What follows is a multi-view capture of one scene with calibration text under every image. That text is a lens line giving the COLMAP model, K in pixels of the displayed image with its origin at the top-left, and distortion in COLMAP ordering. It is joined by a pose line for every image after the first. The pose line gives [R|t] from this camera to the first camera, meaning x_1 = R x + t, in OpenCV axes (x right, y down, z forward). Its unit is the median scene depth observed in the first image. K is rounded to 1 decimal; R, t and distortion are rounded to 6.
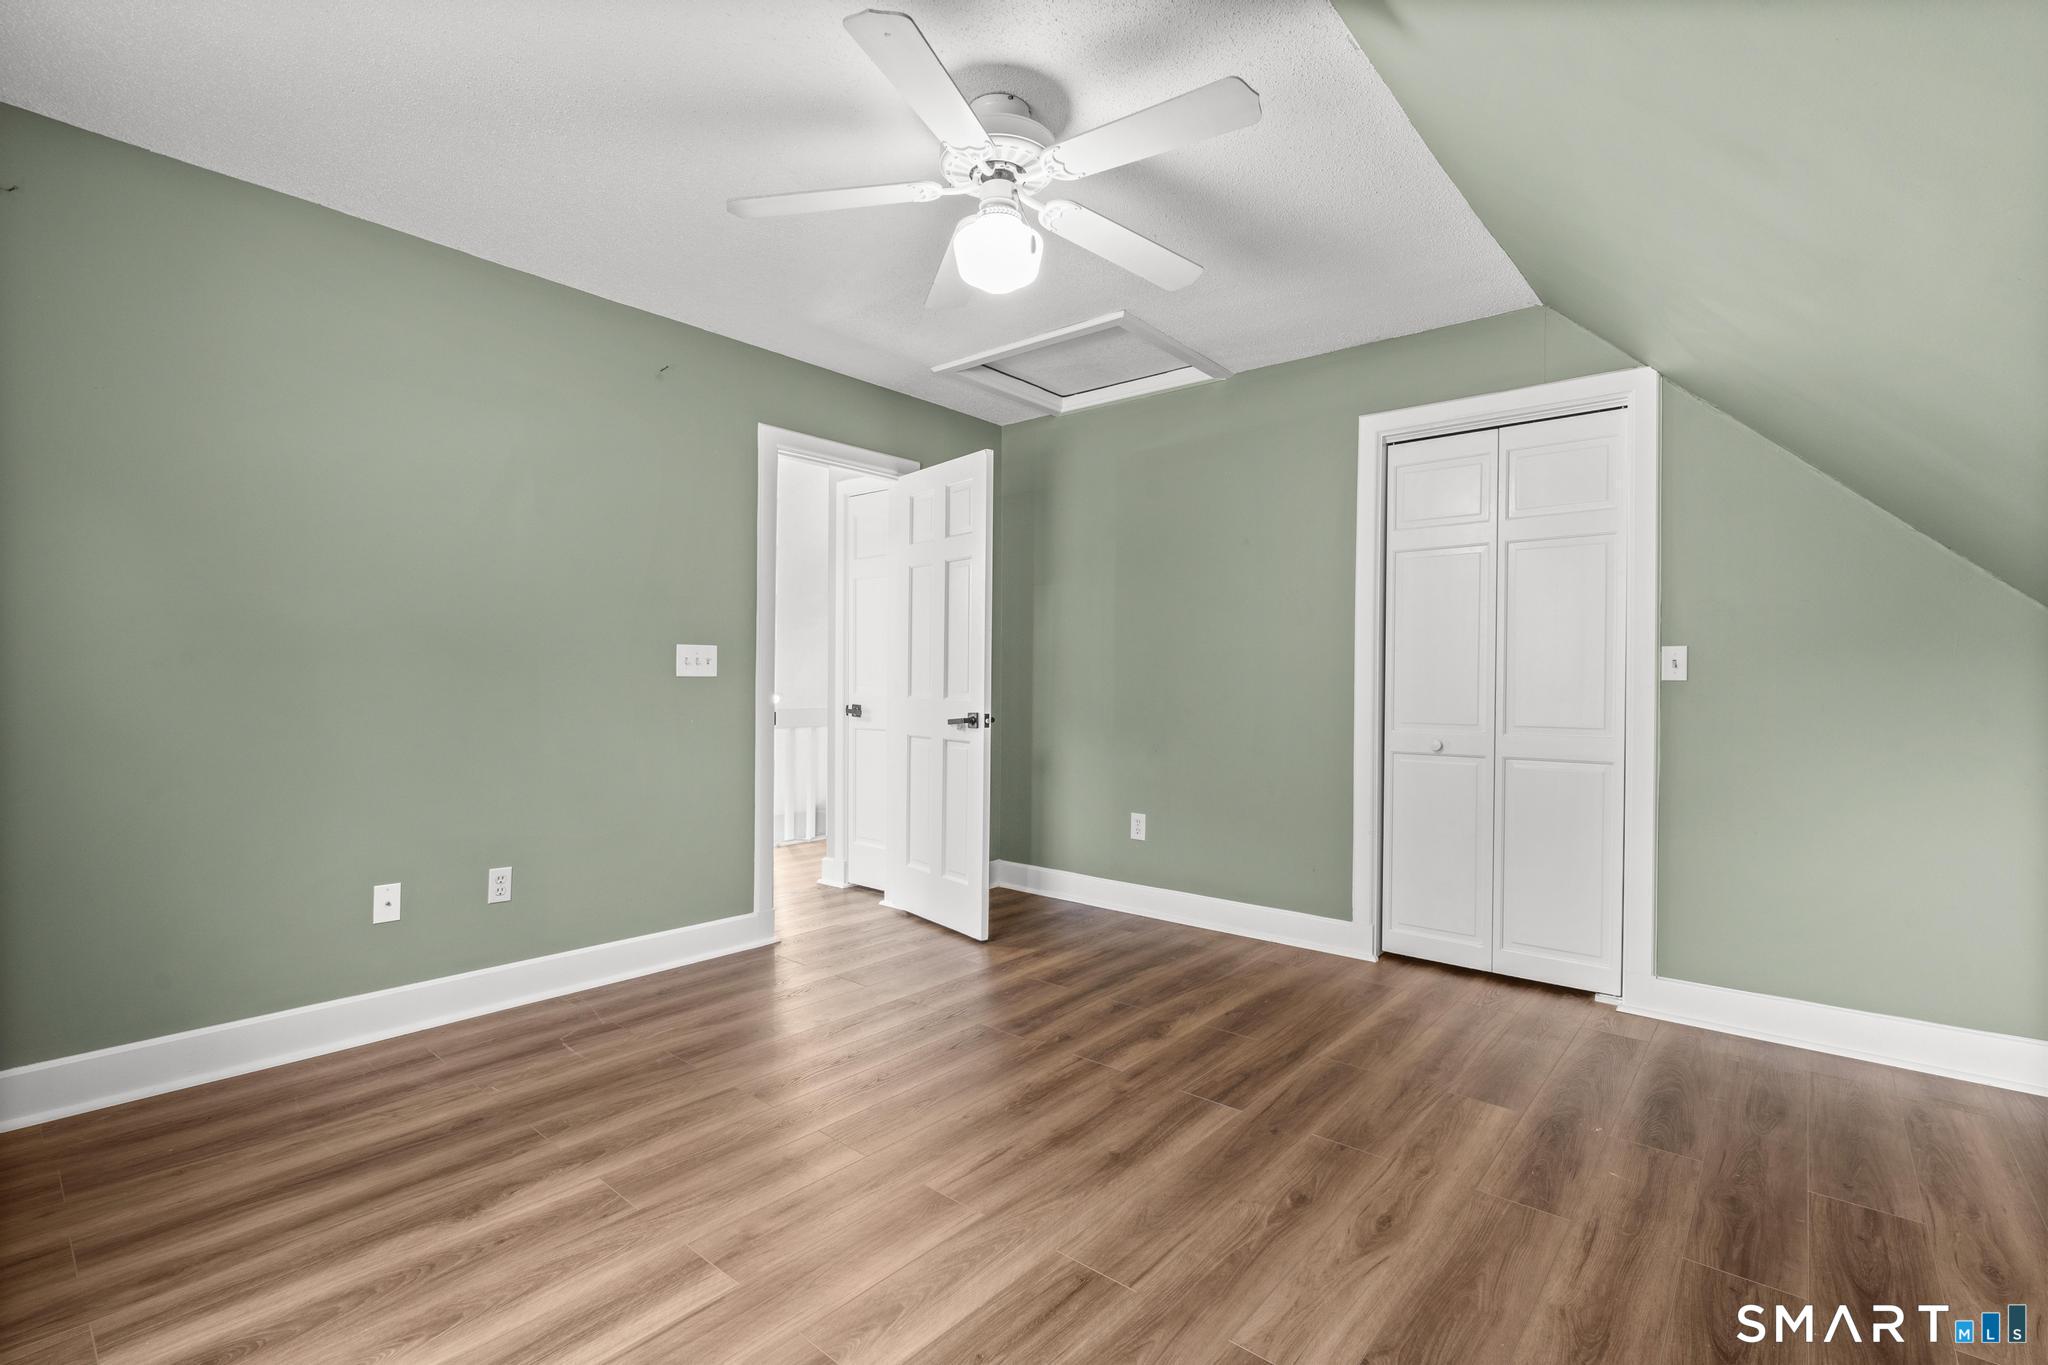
lens RADIAL K [[918.3, 0, 1025.3], [0, 918.3, 688.0], [0, 0, 1]] dist [-0.008136, 0.003902]
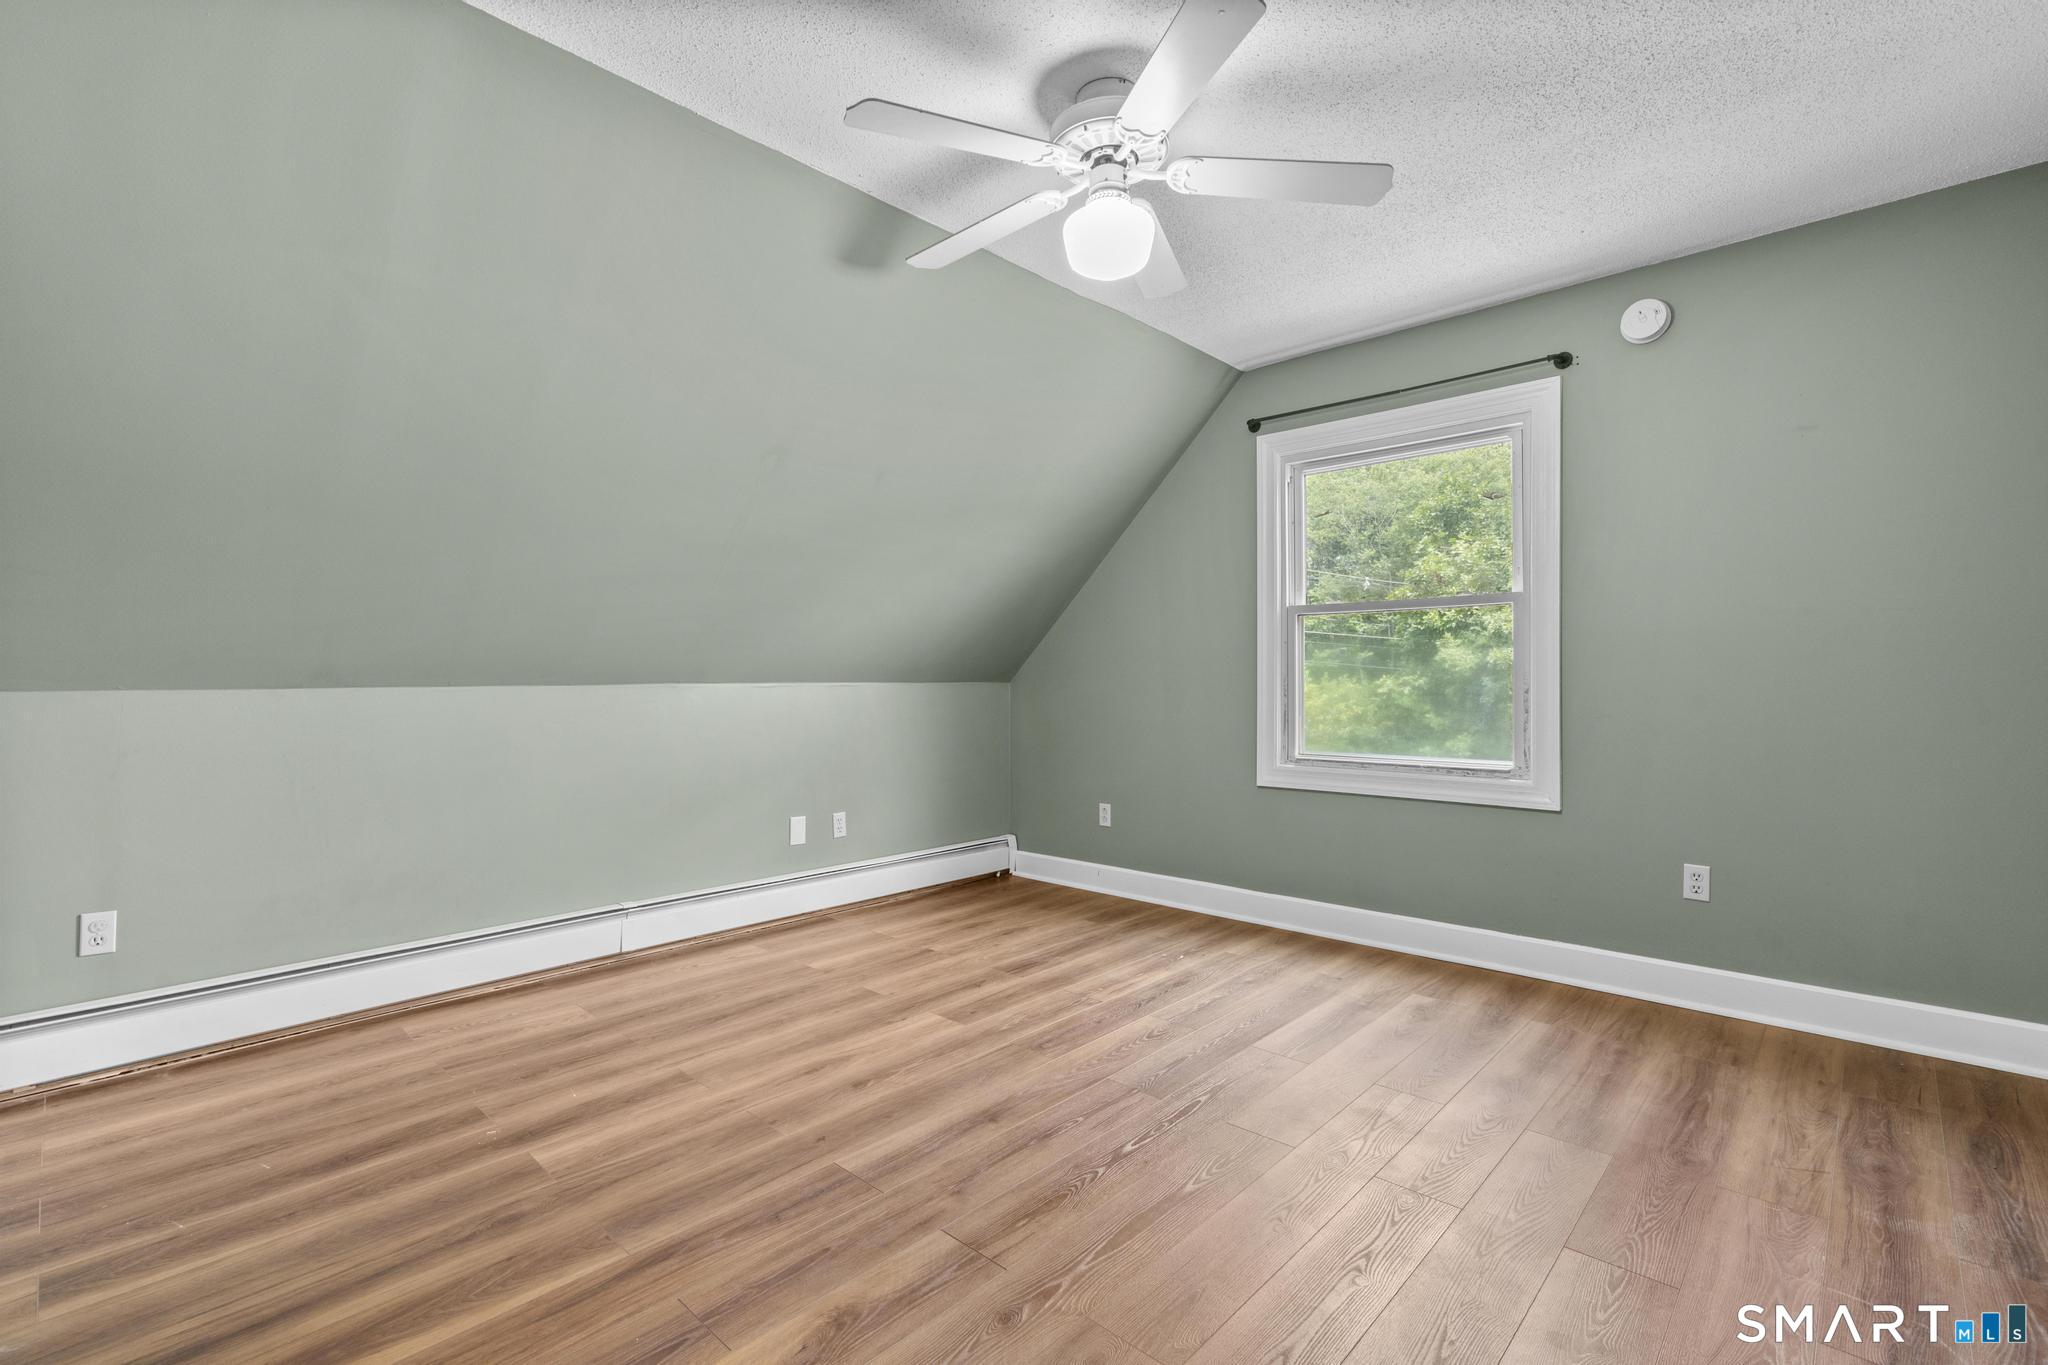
lens RADIAL K [[918.3, 0, 1024.1], [0, 918.3, 676.1], [0, 0, 1]] dist [-0.008136, 0.003902]
pose [[-0.998937, -0.002927, 0.046000, 0.014421], [-0.002678, 0.999981, 0.005464, -0.012915], [-0.046015, 0.005335, -0.998926, 2.033726]]
